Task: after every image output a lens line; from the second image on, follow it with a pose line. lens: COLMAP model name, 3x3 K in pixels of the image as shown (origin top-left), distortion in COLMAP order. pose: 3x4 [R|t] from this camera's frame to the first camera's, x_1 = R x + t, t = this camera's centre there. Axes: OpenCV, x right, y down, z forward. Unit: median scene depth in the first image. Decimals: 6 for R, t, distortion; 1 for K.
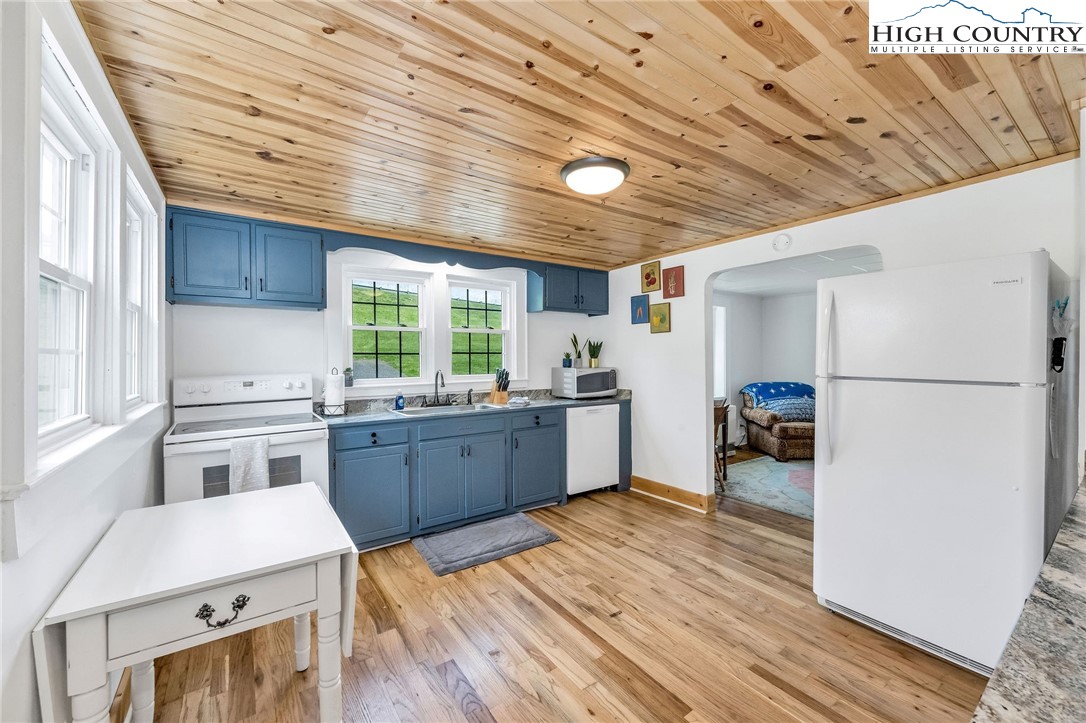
lens RADIAL K [[429.4, 0, 542.5], [0, 429.4, 357.0], [0, 0, 1]] dist [0.000577, 0.000002]
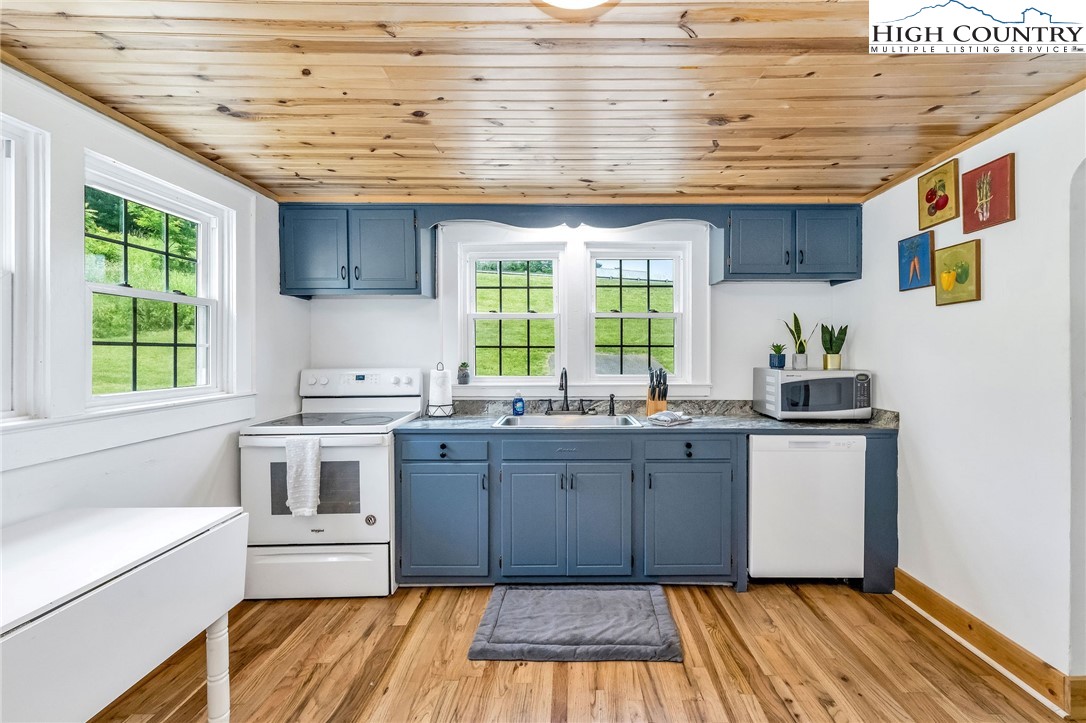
lens RADIAL K [[460.0, 0, 543.1], [0, 460.0, 355.8], [0, 0, 1]] dist [0.000089, -0.000437]
pose [[0.821867, 0.009707, -0.569597, 0.194435], [-0.004674, 0.999936, 0.010296, 0.001014], [0.569660, -0.005800, 0.821860, 0.304325]]
